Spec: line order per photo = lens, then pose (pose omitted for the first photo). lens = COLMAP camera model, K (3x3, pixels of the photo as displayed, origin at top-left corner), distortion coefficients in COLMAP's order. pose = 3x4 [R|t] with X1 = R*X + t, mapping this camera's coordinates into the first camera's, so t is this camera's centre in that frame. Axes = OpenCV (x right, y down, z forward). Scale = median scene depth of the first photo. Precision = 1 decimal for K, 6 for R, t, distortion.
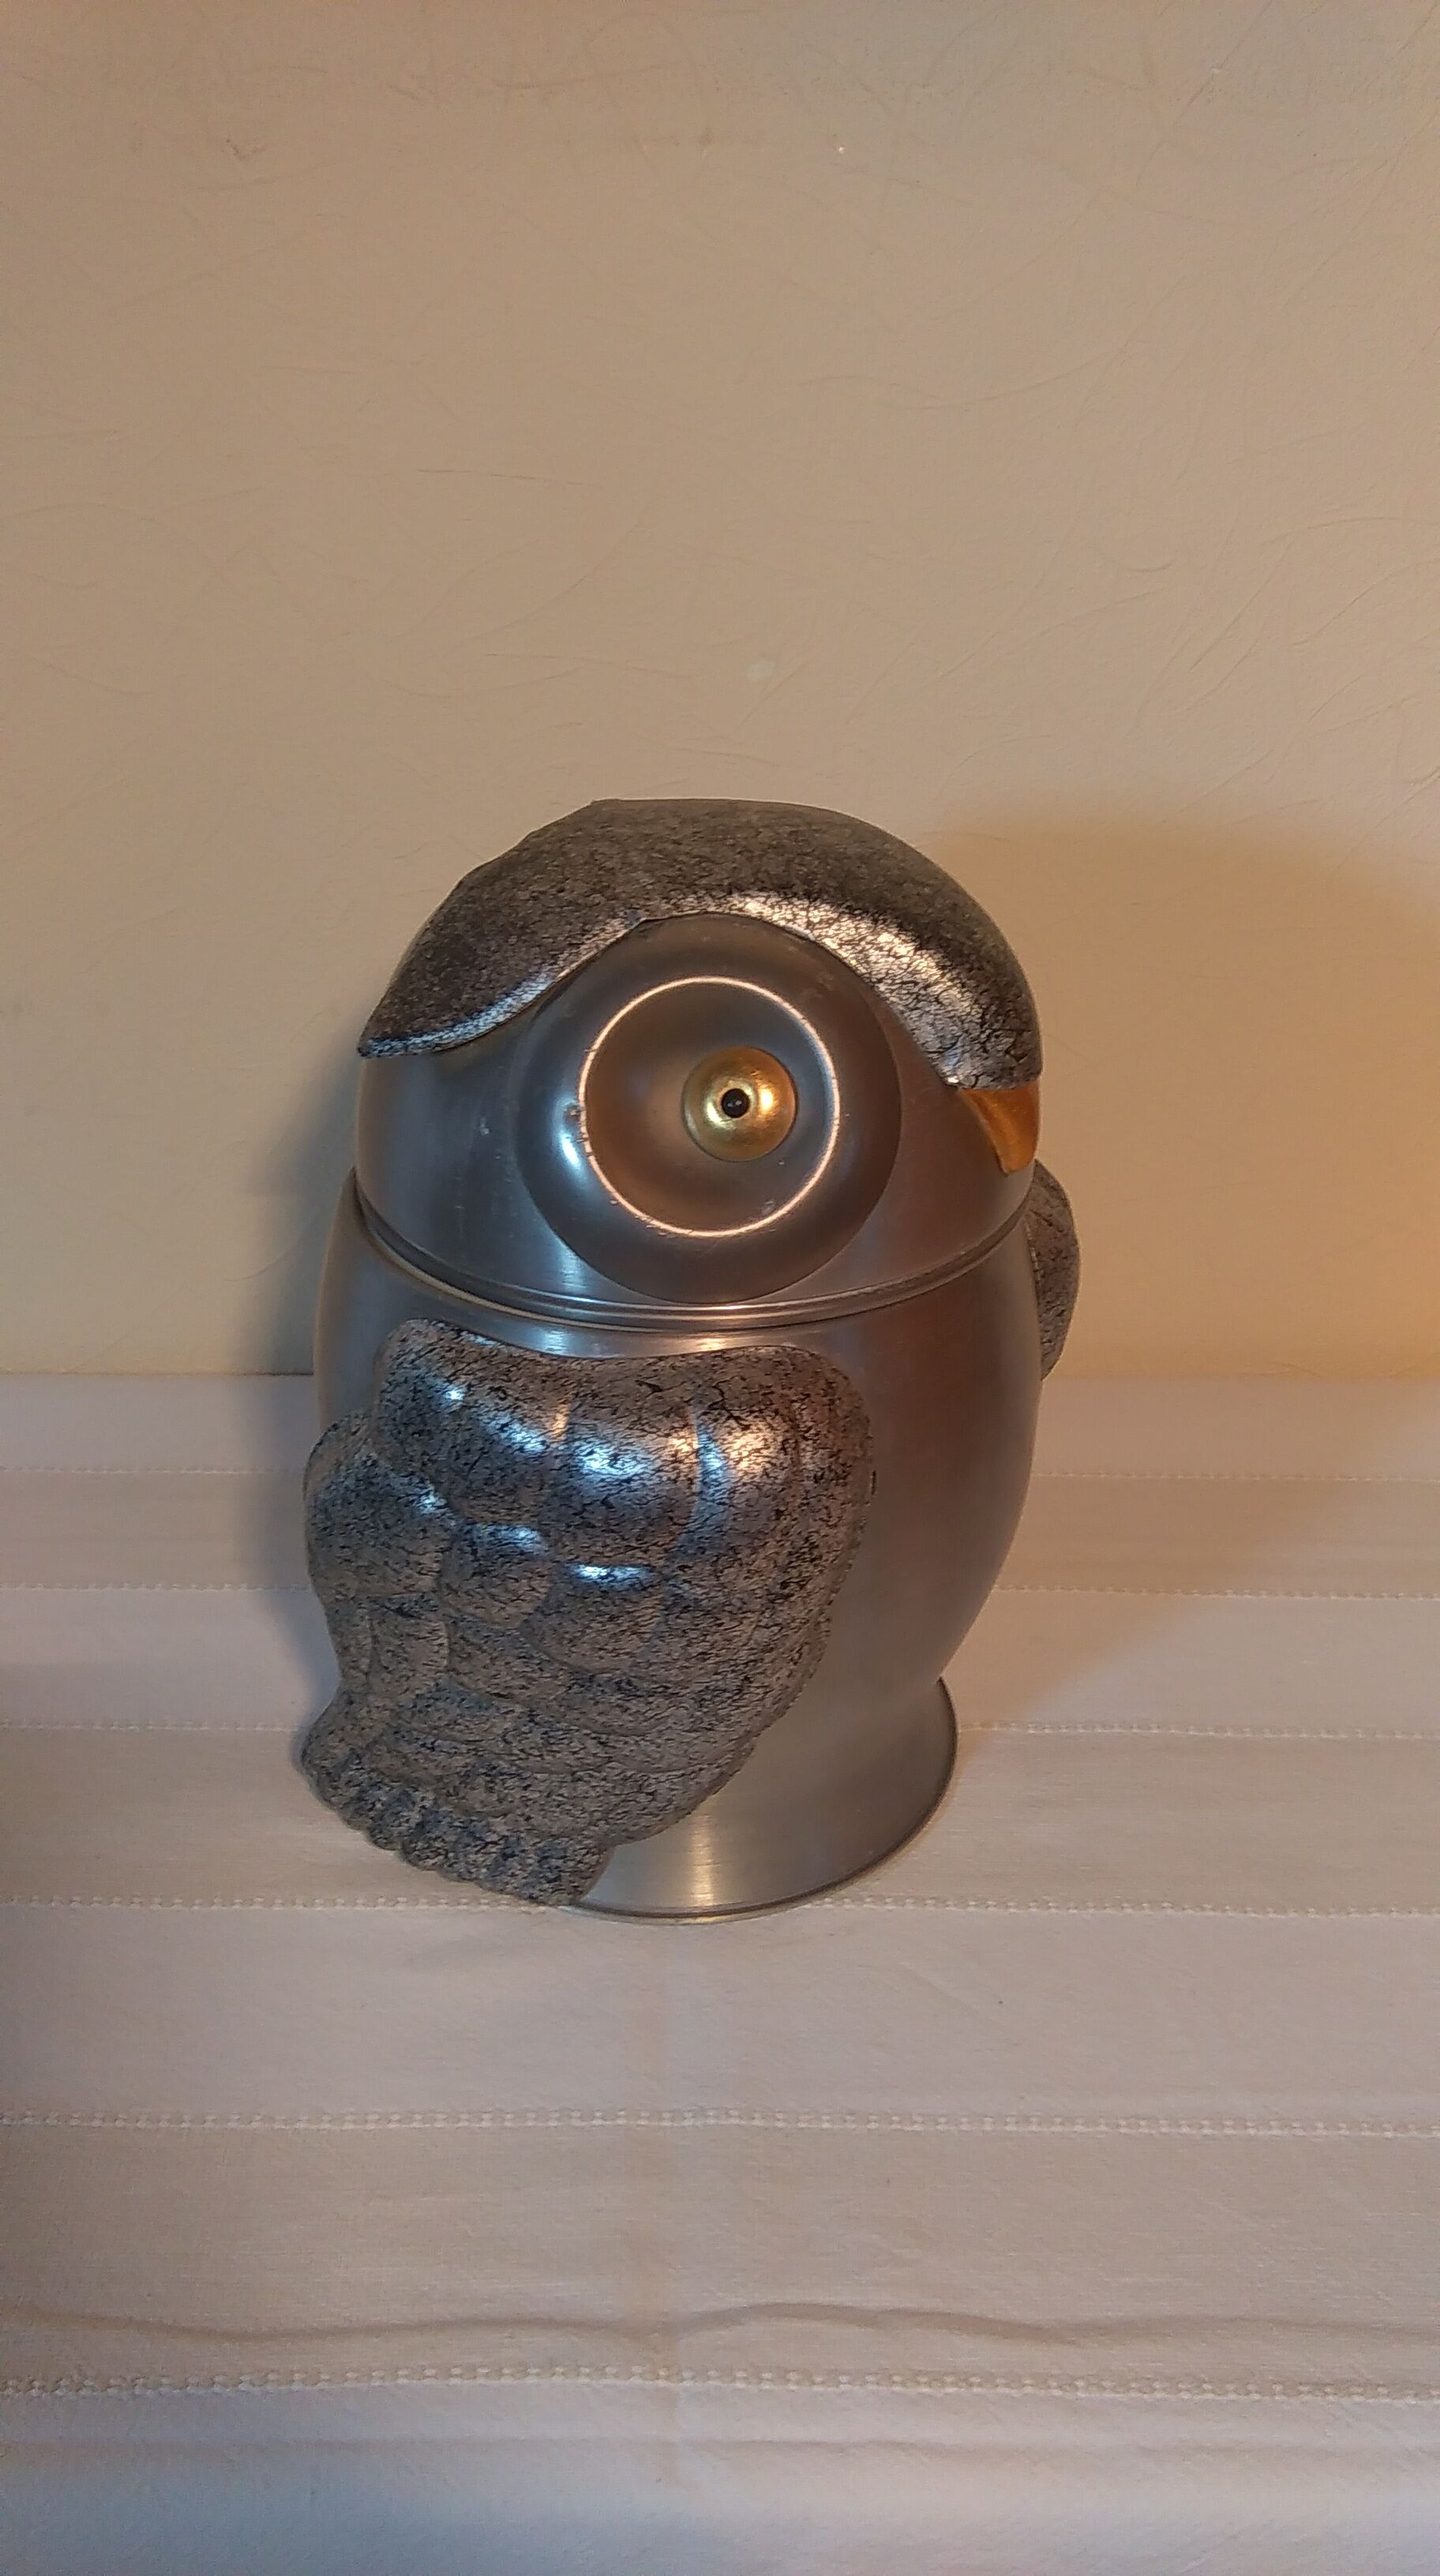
lens RADIAL K [[2191.3, 0, 710.7], [0, 2191.3, 1277.9], [0, 0, 1]] dist [0.019148, -0.004783]
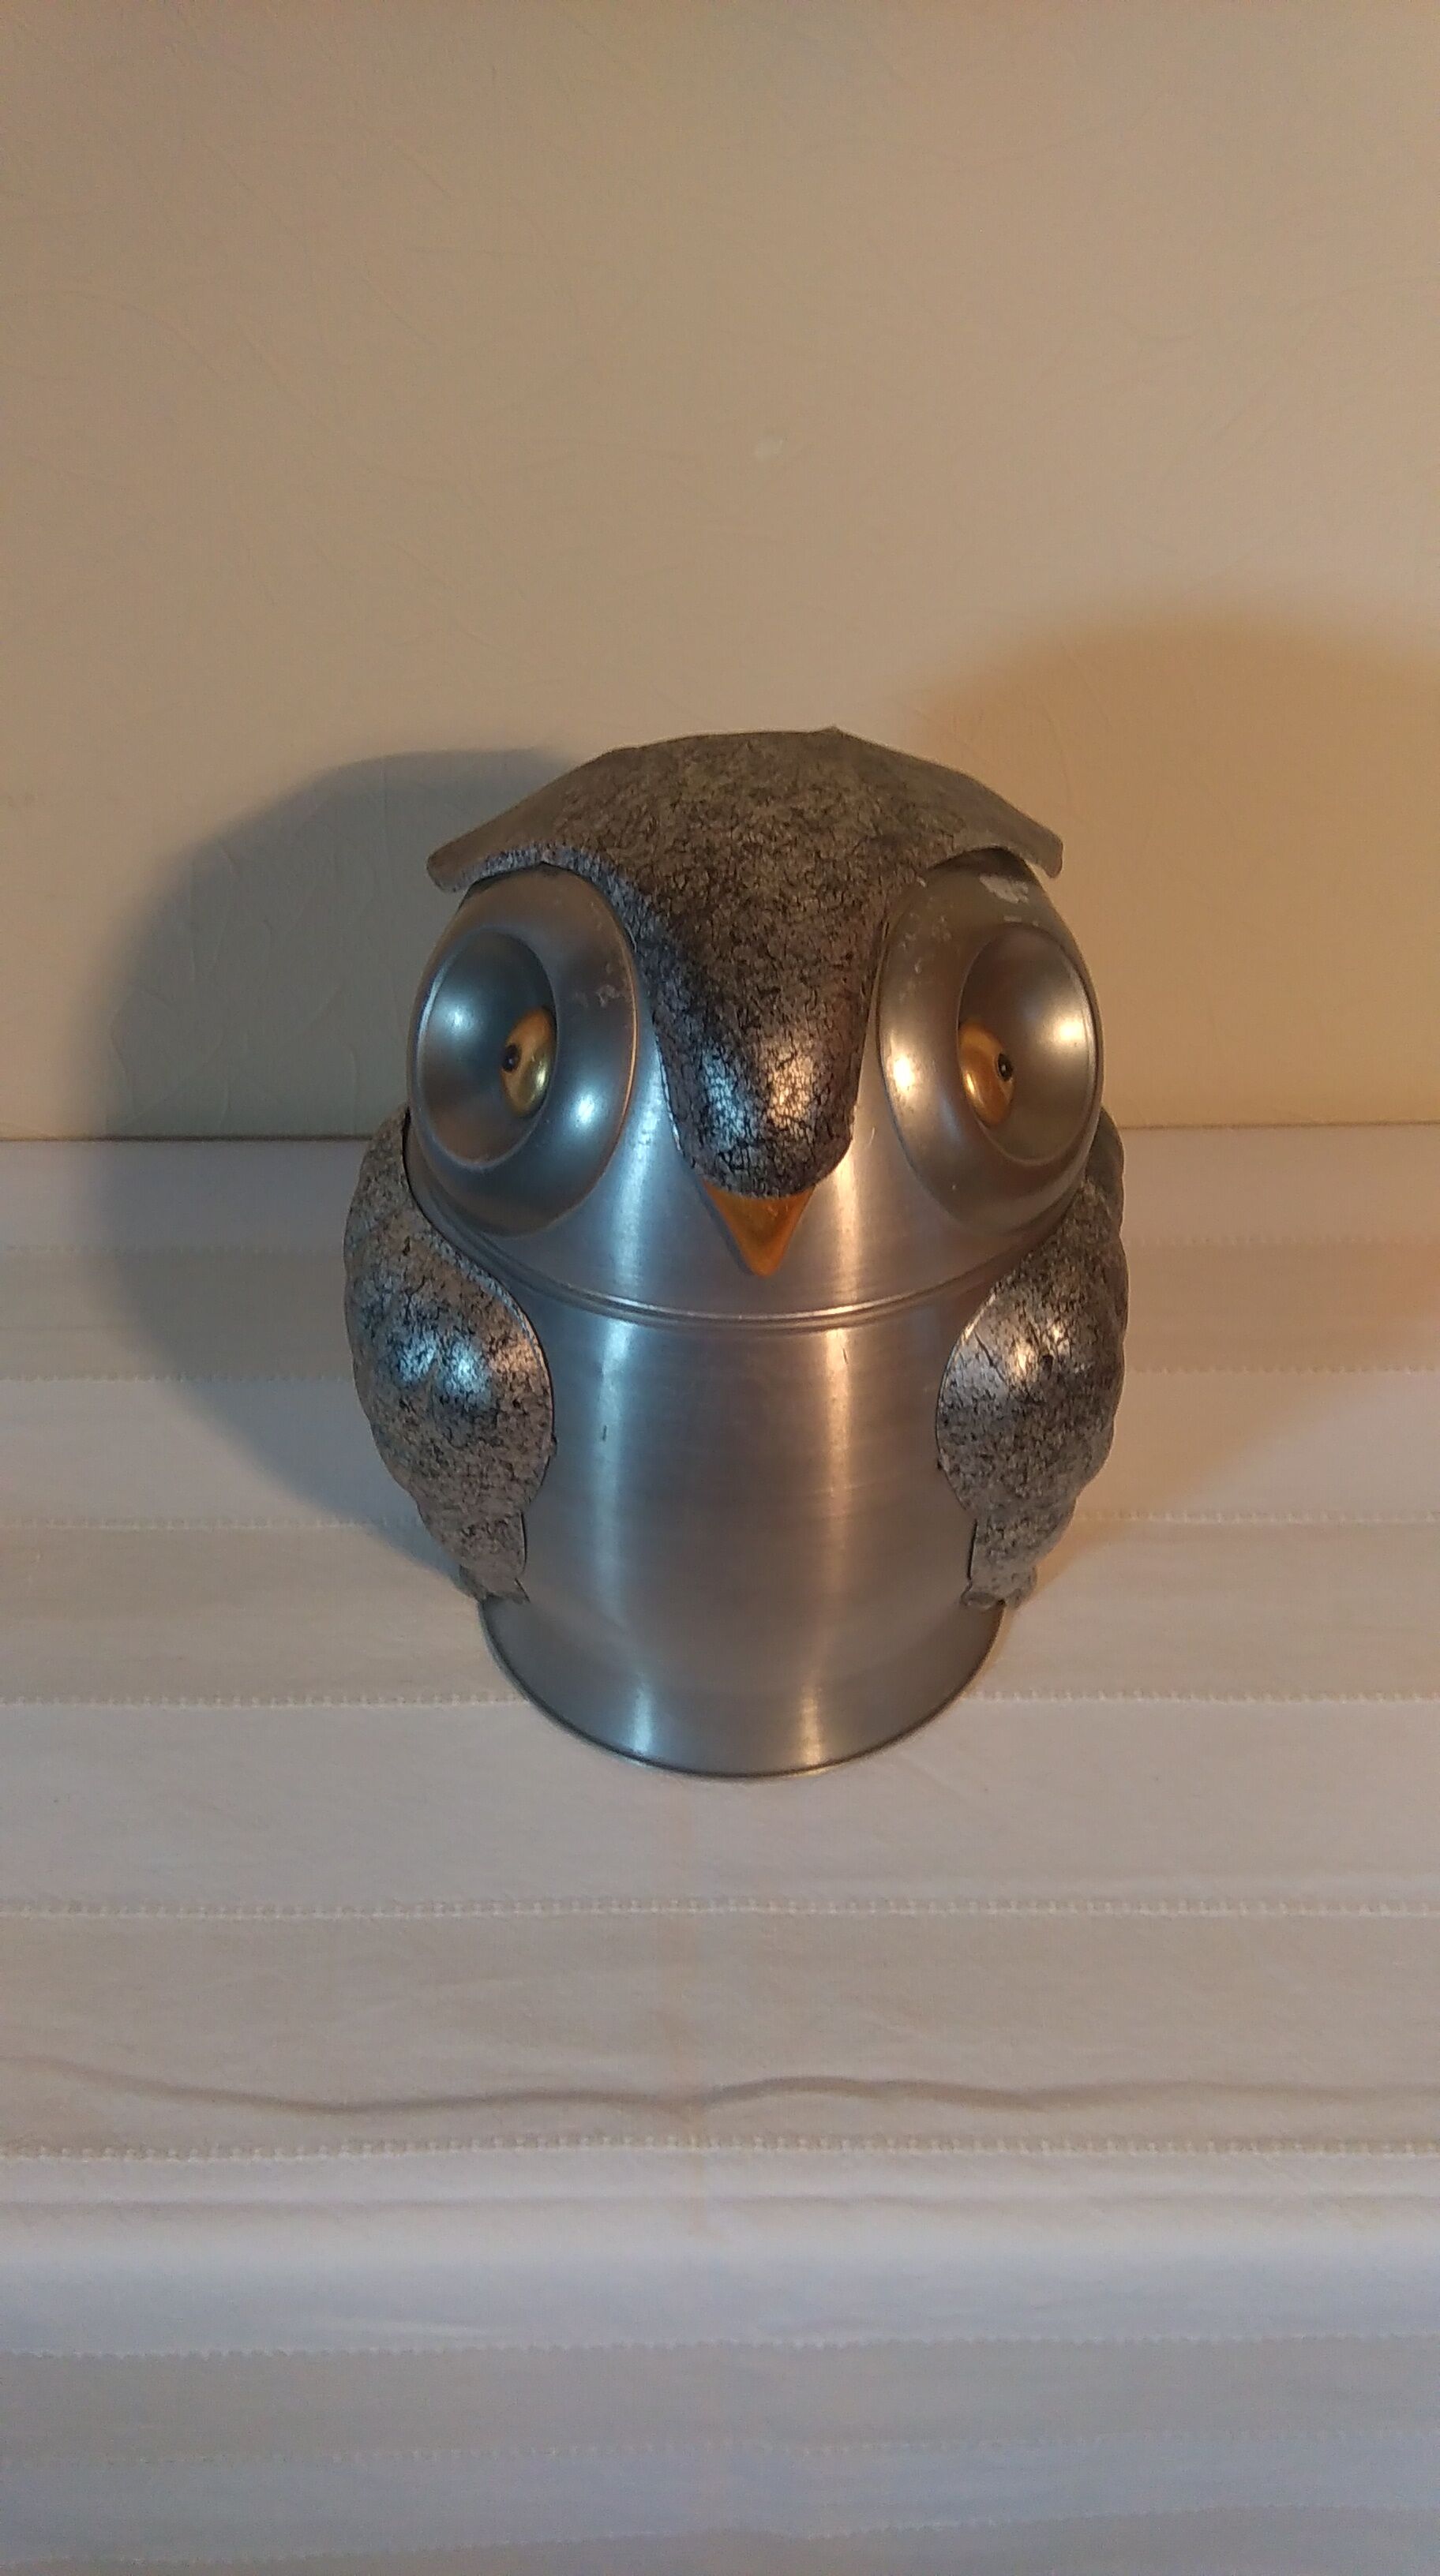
lens RADIAL K [[2191.3, 0, 706.4], [0, 2191.3, 1305.6], [0, 0, 1]] dist [0.019148, -0.004783]
pose [[0.999796, -0.015111, -0.013394, 0.006999], [0.017923, 0.969624, 0.243945, -0.204183], [0.009301, -0.244135, 0.969697, -0.038743]]
